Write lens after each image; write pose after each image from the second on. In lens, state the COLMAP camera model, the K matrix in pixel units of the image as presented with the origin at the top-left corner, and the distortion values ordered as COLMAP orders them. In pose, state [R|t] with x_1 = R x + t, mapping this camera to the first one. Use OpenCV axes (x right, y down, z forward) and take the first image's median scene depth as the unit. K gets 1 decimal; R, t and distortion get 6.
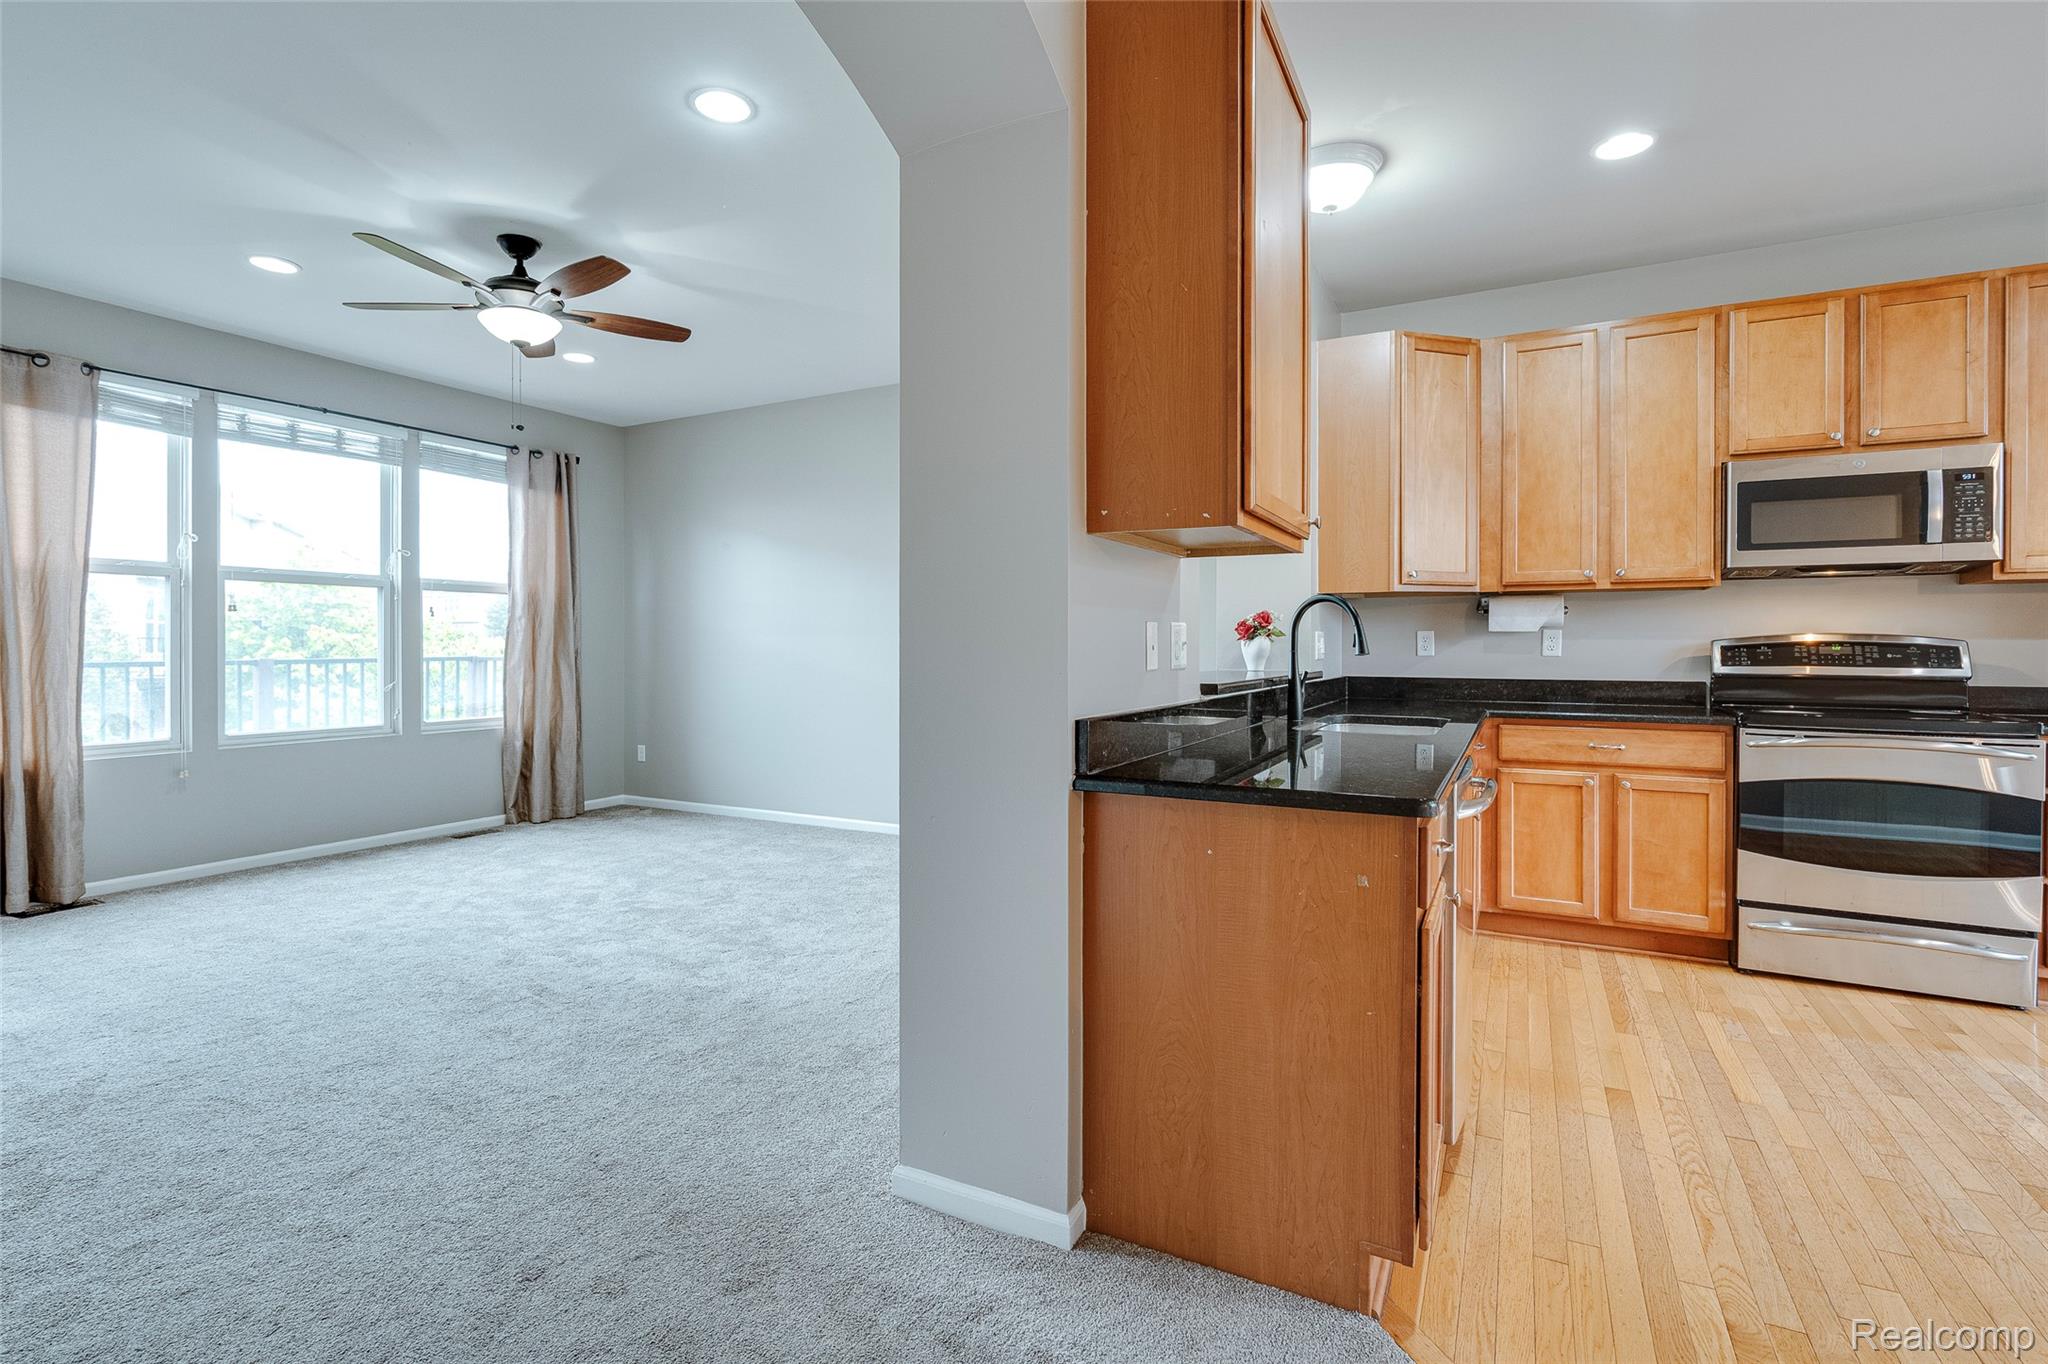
lens RADIAL K [[1067.9, 0, 904.6], [0, 1067.9, 662.2], [0, 0, 1]] dist [-0.001545, 0.003961]
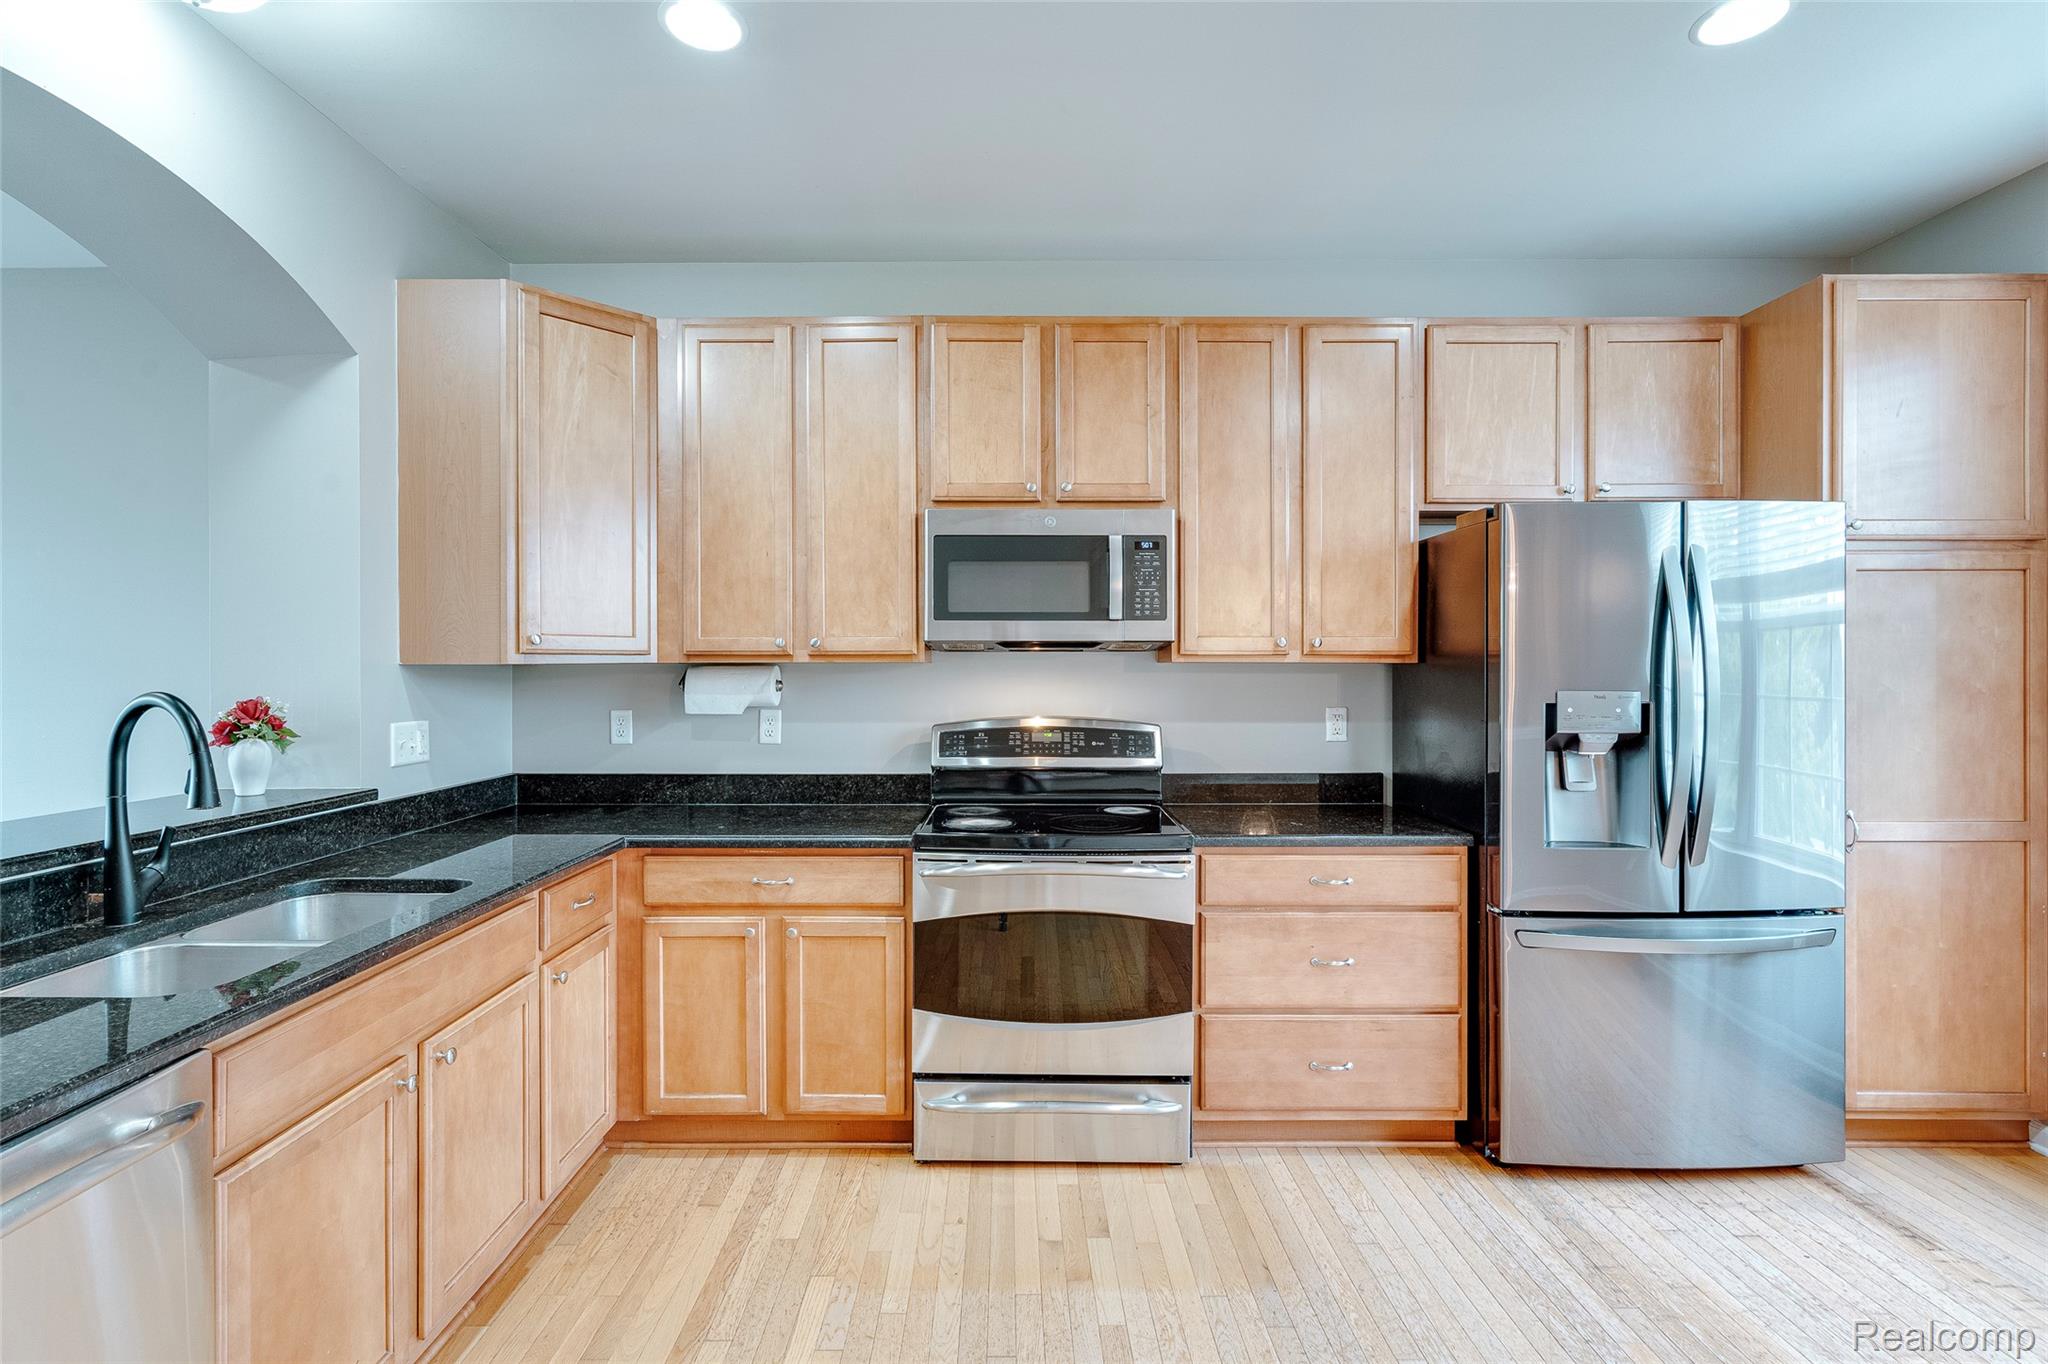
lens RADIAL K [[1006.2, 0, 1028.9], [0, 1006.2, 674.0], [0, 0, 1]] dist [-0.000785, 0.003295]
pose [[0.873432, -0.002378, 0.486941, 0.467584], [0.003660, 0.999992, -0.001680, -0.061708], [-0.486933, 0.003250, 0.873433, 0.300383]]
